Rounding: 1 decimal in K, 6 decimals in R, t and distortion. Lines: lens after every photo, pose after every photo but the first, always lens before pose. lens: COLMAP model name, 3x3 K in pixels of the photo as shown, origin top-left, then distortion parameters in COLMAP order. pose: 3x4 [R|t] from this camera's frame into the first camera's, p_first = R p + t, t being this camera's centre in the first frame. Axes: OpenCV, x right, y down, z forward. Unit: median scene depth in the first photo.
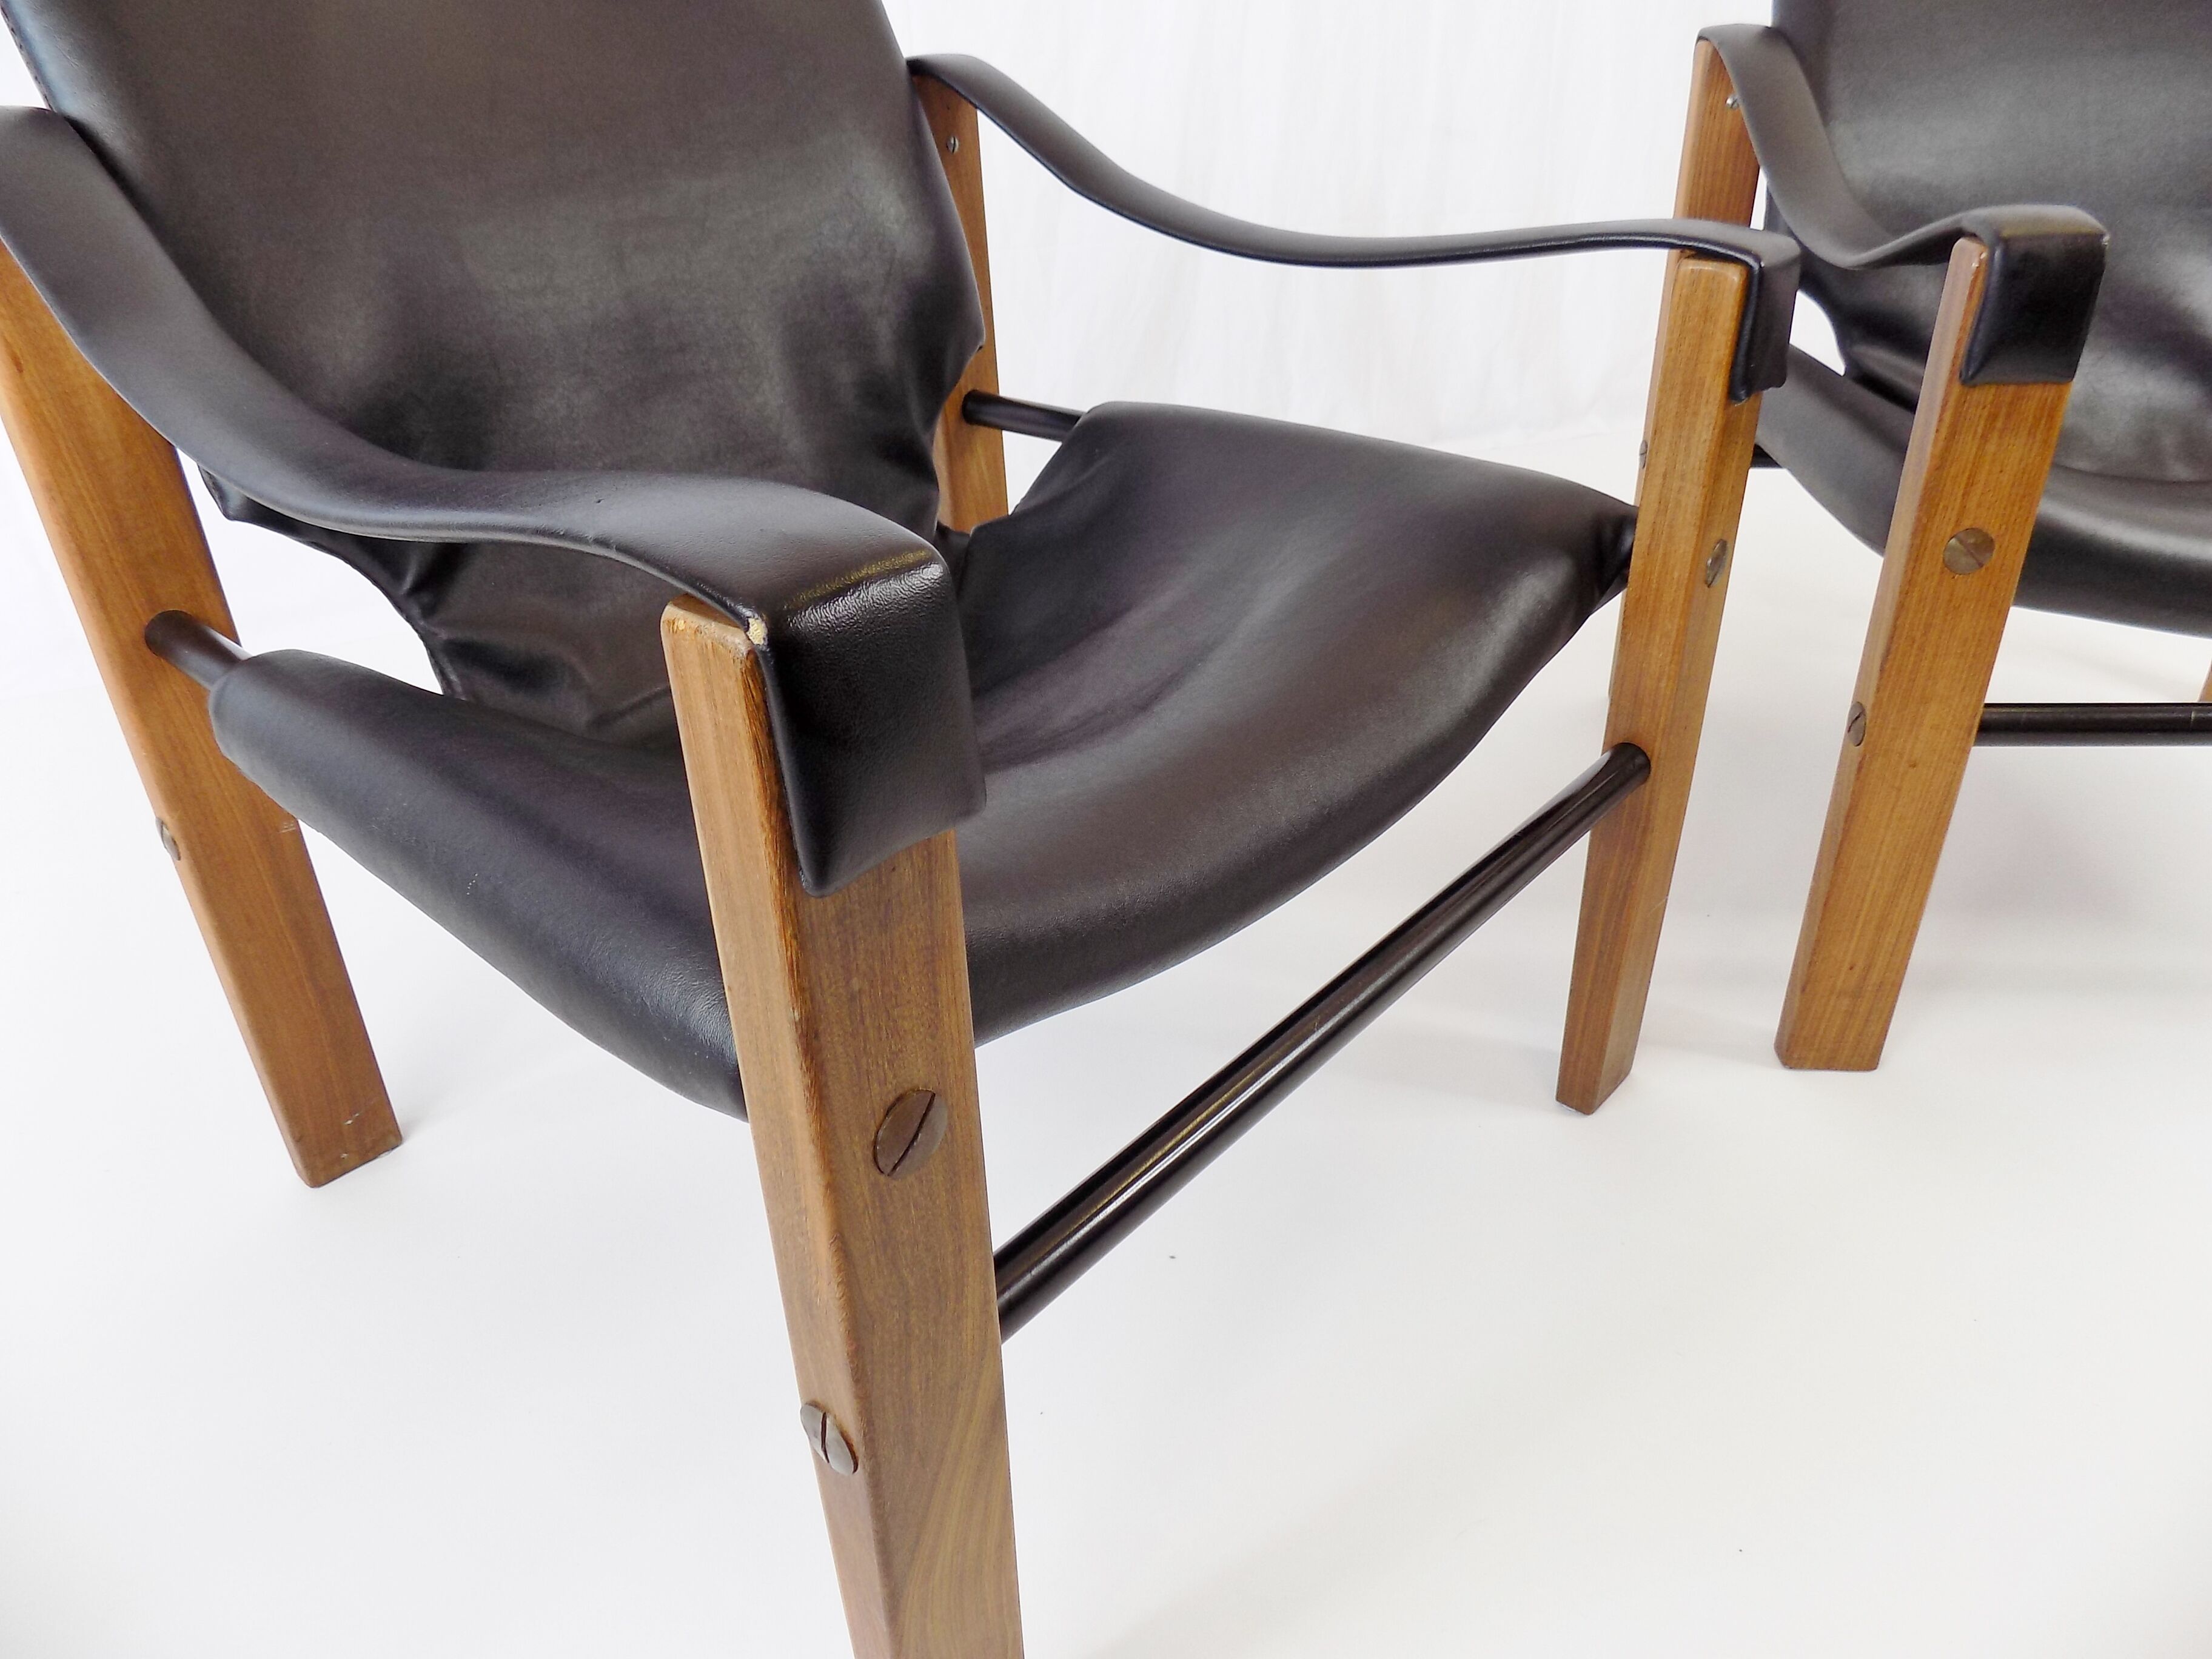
lens RADIAL K [[1505.7, 0, 1112.6], [0, 1505.7, 814.5], [0, 0, 1]] dist [-0.076488, 0.085245]
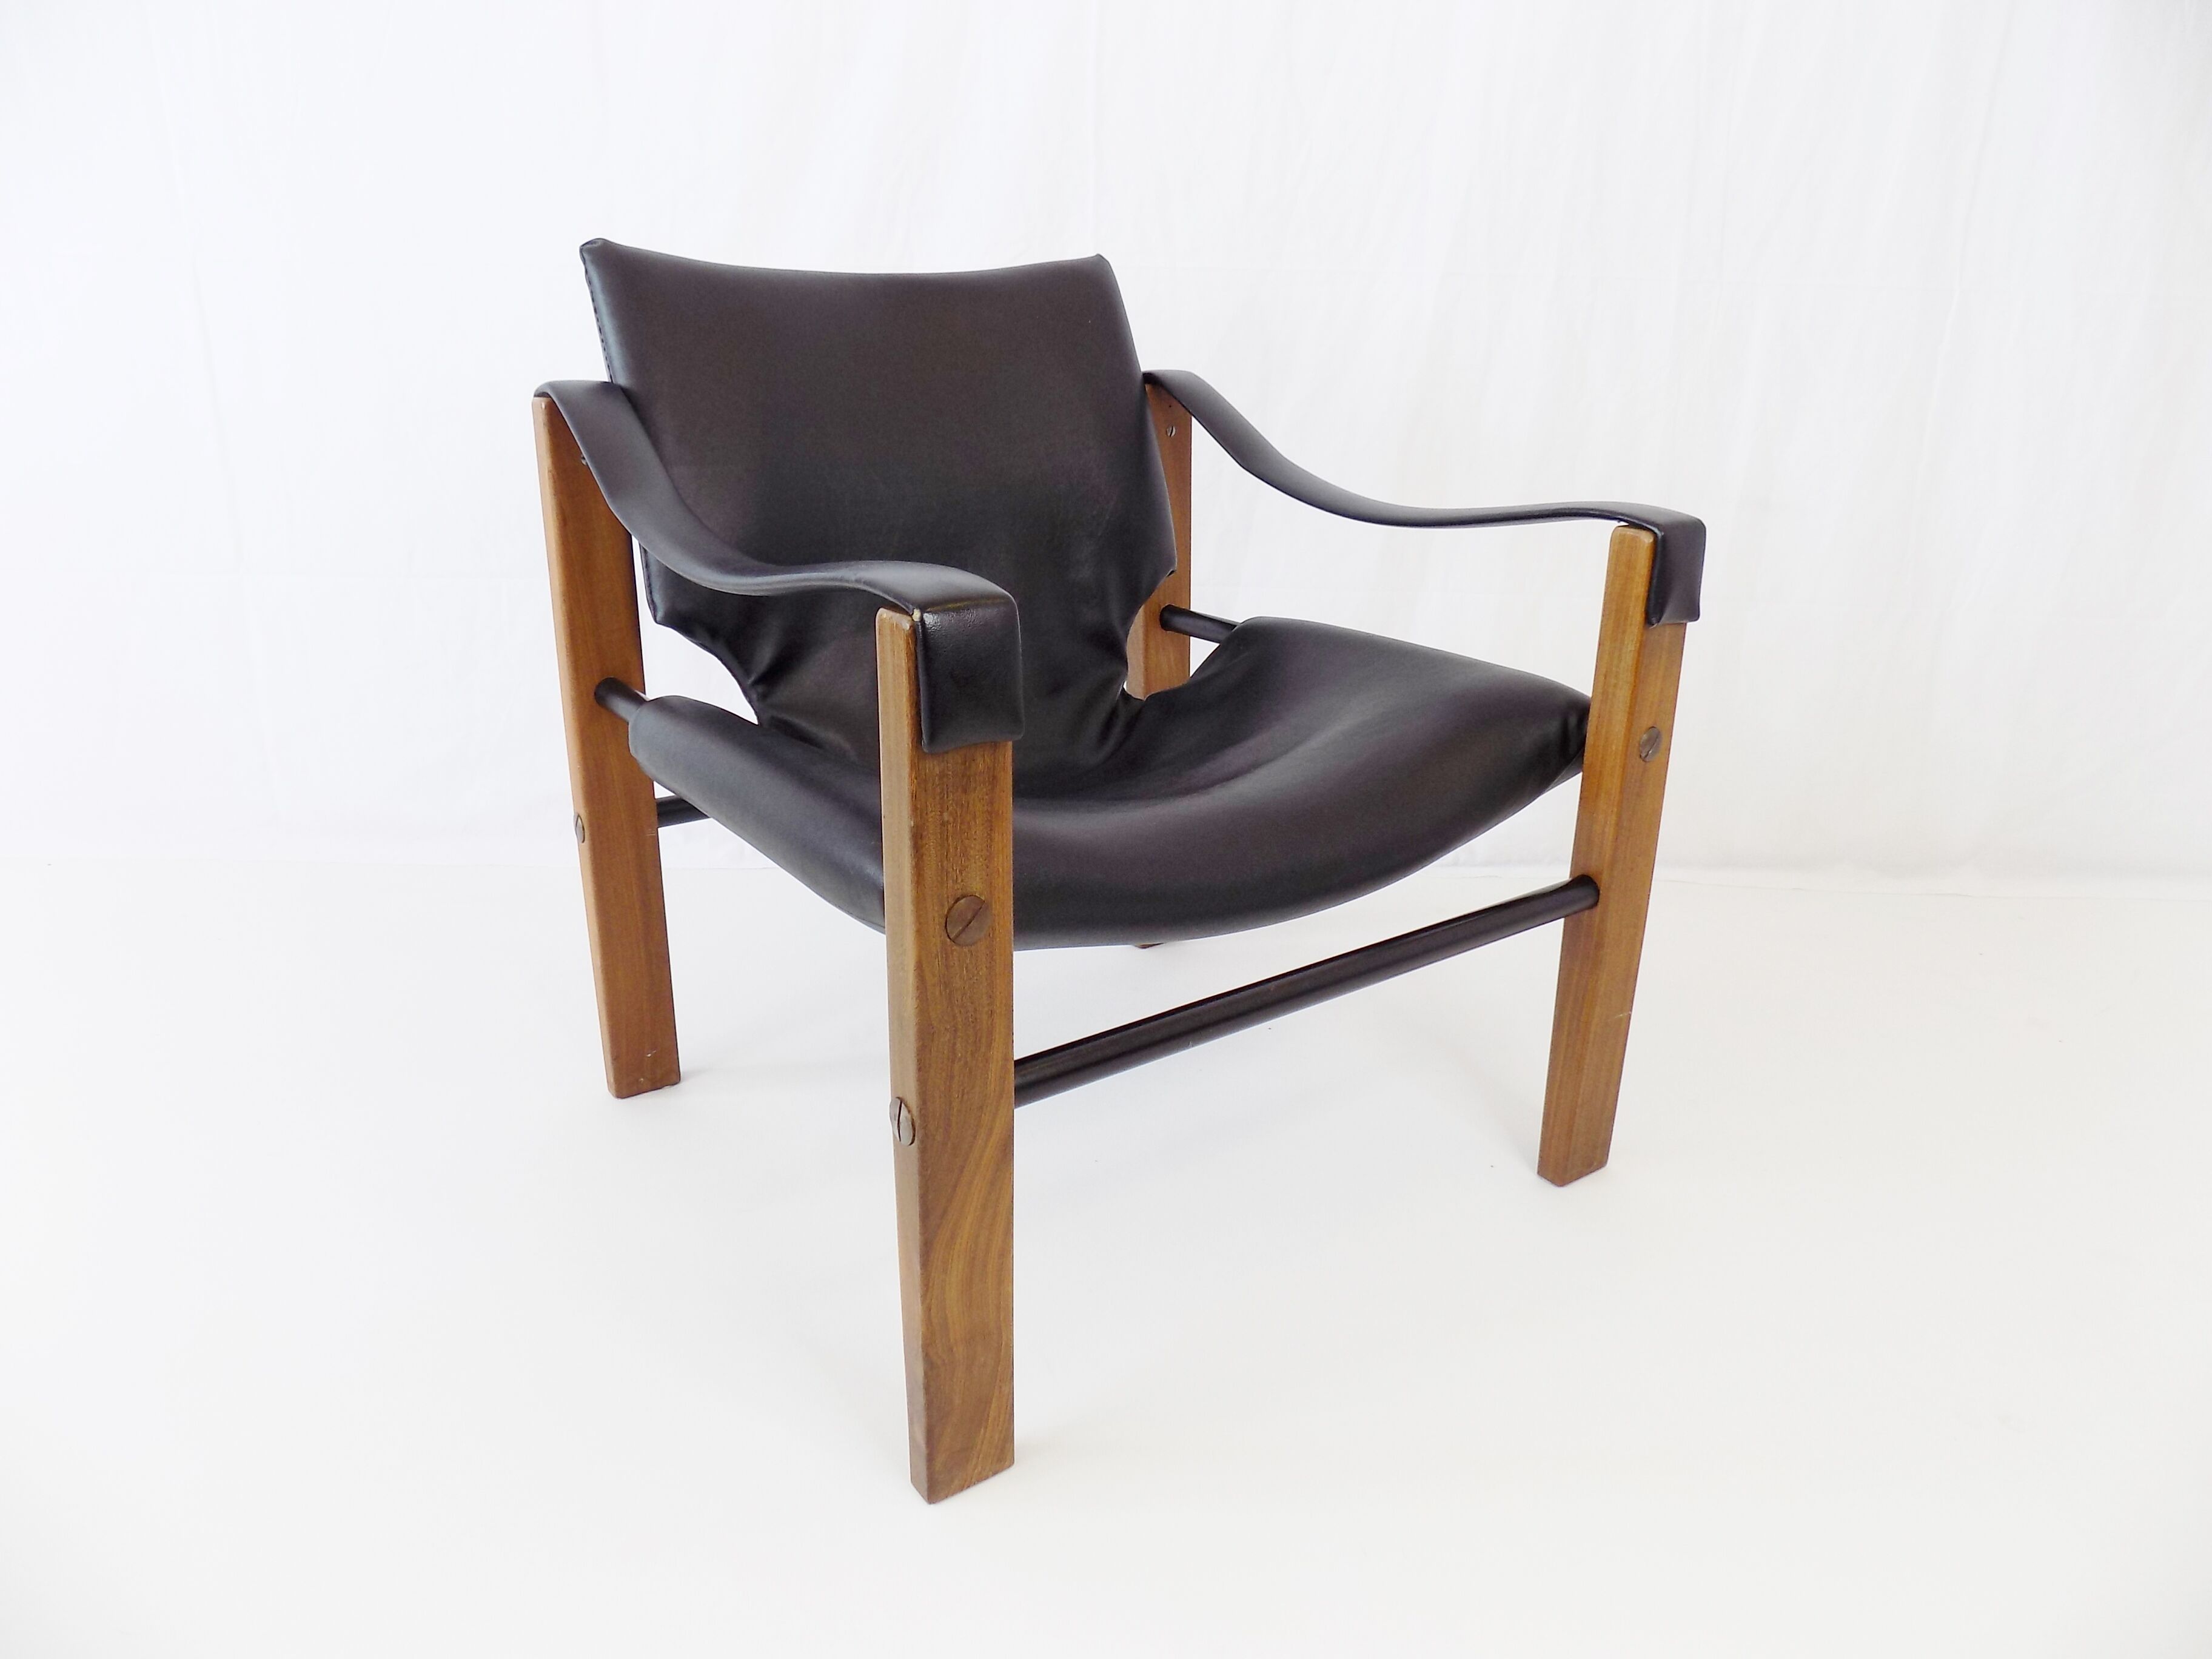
lens RADIAL K [[1505.7, 0, 1112.6], [0, 1505.7, 814.5], [0, 0, 1]] dist [-0.076488, 0.085245]
pose [[0.974394, 0.105169, -0.198734, 0.217464], [-0.140593, 0.974747, -0.173501, 0.215317], [0.175468, 0.196999, 0.964574, -0.423944]]
